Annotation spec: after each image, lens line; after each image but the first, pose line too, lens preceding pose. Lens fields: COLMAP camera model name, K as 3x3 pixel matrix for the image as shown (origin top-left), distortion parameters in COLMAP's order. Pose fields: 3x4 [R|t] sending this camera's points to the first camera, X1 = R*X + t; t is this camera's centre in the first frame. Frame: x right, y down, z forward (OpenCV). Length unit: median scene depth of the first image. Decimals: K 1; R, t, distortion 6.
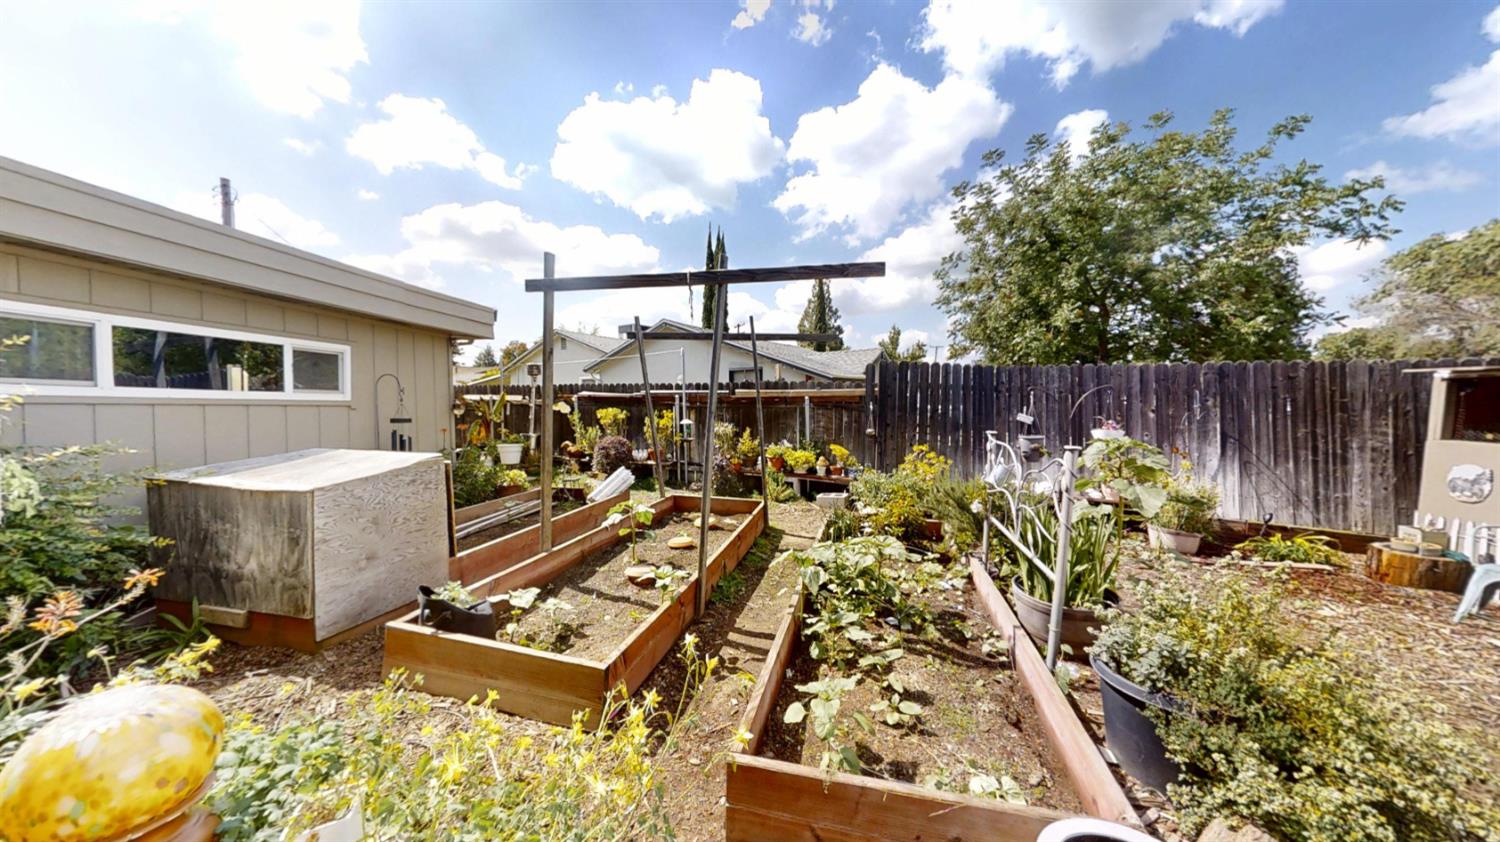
lens RADIAL K [[466.7, 0, 751.0], [0, 466.7, 429.8], [0, 0, 1]] dist [0.000344, -0.000006]
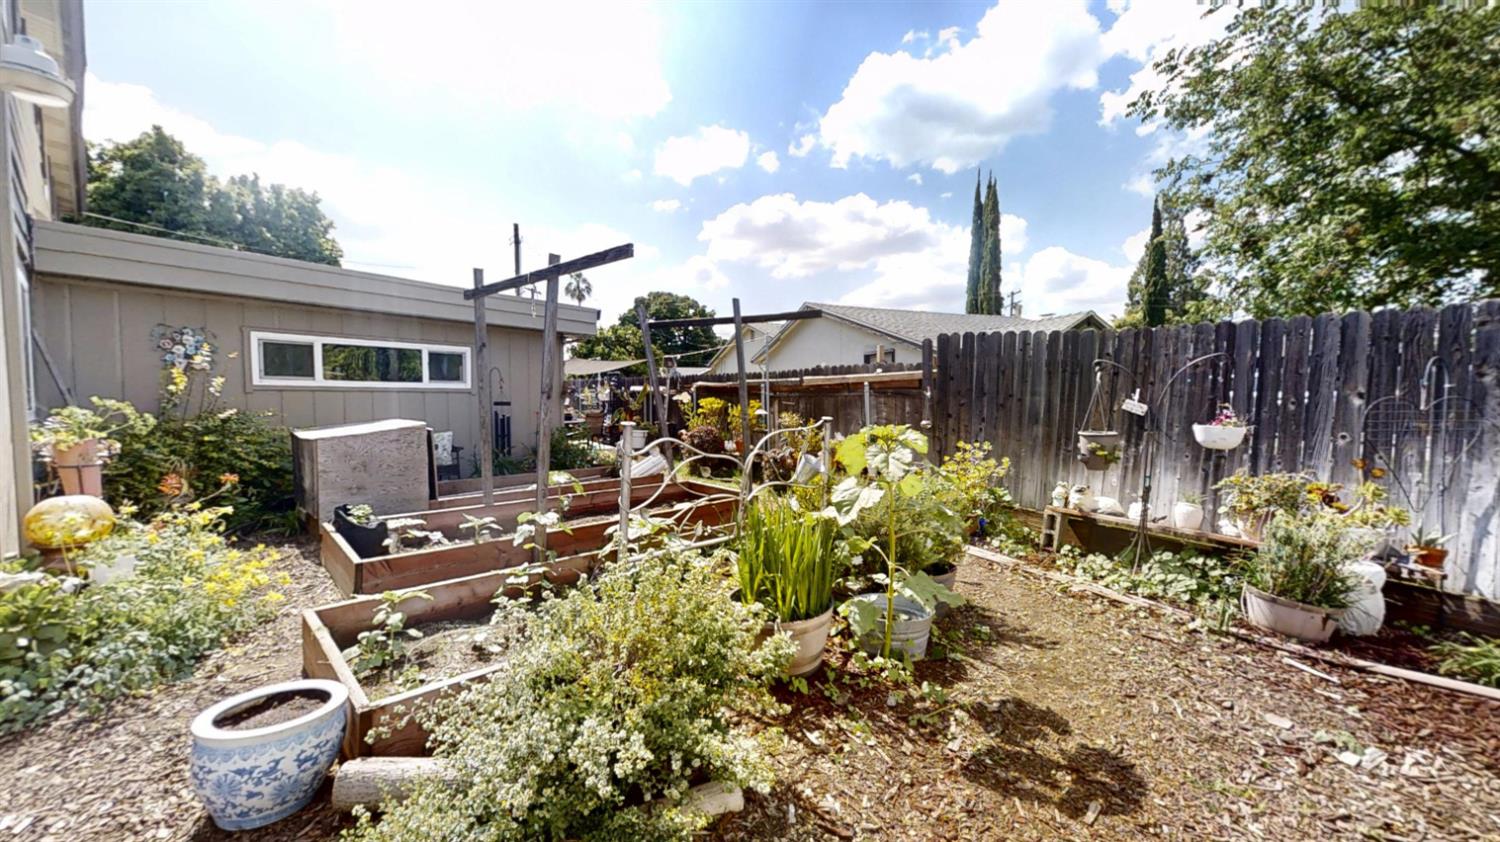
lens RADIAL K [[549.2, 0, 751.5], [0, 549.2, 425.8], [0, 0, 1]] dist [-0.000579, 0.000079]
pose [[0.862064, 0.024091, -0.506226, 0.576846], [-0.027369, 0.999625, 0.000965, 0.017249], [0.506059, 0.013023, 0.862400, 0.053443]]
